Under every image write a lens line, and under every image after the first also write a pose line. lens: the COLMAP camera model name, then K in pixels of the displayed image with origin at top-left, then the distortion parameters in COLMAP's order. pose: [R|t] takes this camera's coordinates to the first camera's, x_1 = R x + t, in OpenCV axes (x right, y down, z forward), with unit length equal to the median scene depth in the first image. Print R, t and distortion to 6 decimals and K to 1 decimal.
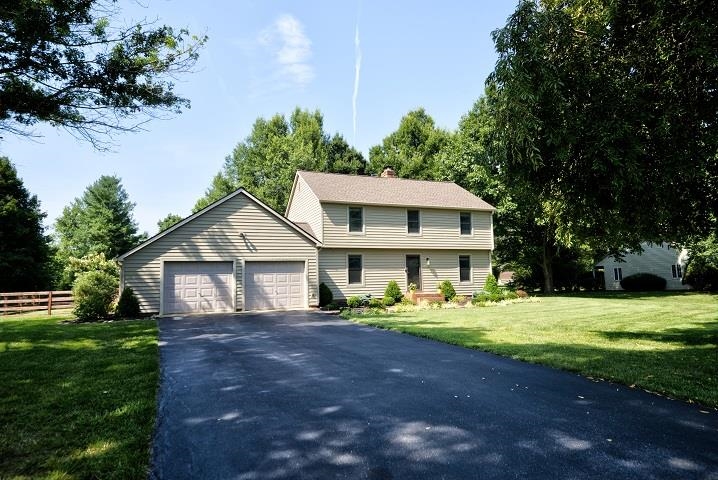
lens RADIAL K [[456.8, 0, 361.1], [0, 456.8, 240.1], [0, 0, 1]] dist [0.056264, 0.000717]
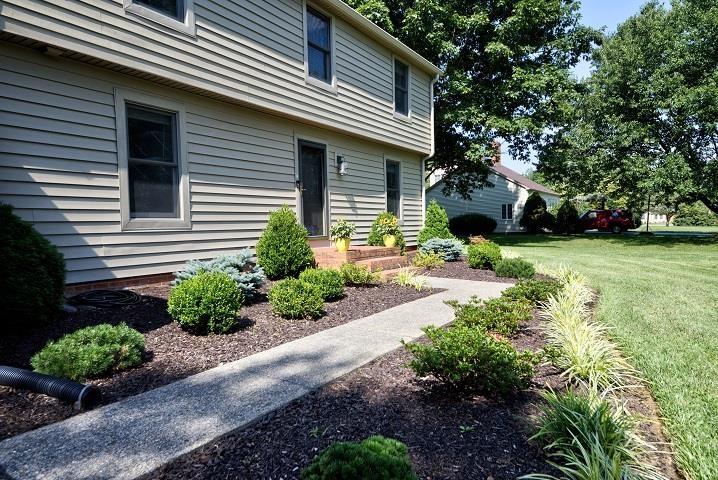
lens RADIAL K [[465.5, 0, 360.8], [0, 465.5, 241.4], [0, 0, 1]] dist [0.038421, 0.003980]
pose [[0.825646, -0.012147, 0.564058, -0.067185], [-0.059262, 0.992370, 0.108116, 0.071036], [-0.561067, -0.122693, 0.818627, 0.700795]]
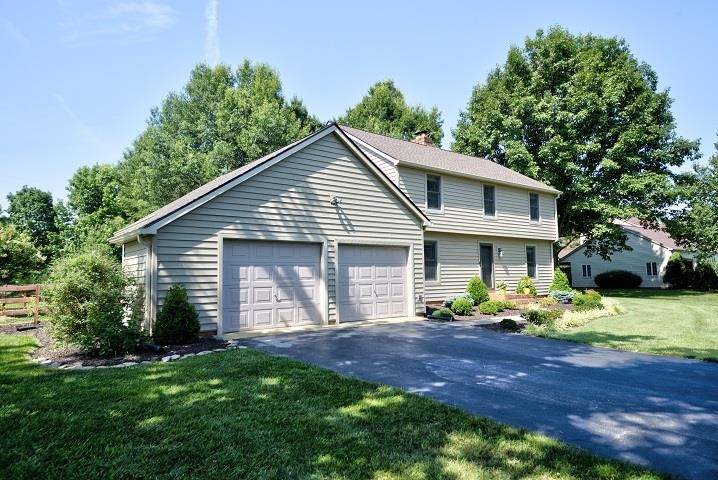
lens RADIAL K [[465.5, 0, 359.2], [0, 465.5, 233.6], [0, 0, 1]] dist [0.038421, 0.003980]
pose [[0.963365, 0.036003, 0.265766, -0.317512], [-0.036011, 0.999340, -0.004841, 0.028031], [-0.265765, -0.004907, 0.964025, 0.314396]]
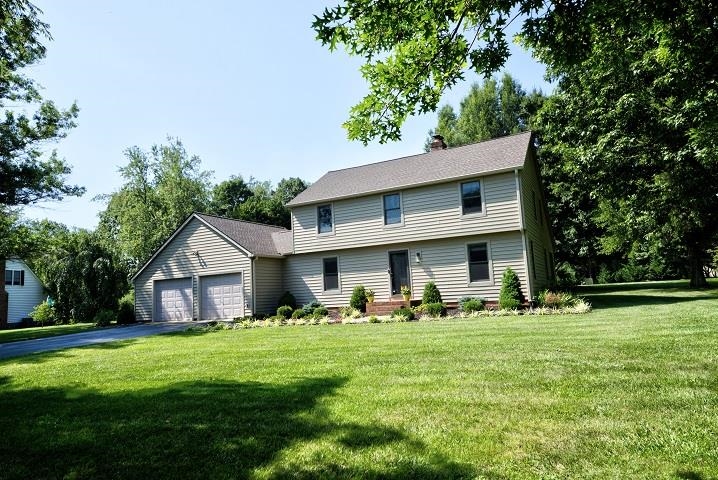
lens RADIAL K [[465.5, 0, 361.9], [0, 465.5, 236.5], [0, 0, 1]] dist [0.038421, 0.003980]
pose [[0.635398, -0.101967, -0.765423, 0.724269], [0.119732, 0.992264, -0.032793, 0.027636], [0.762845, -0.070809, 0.642692, 0.462775]]
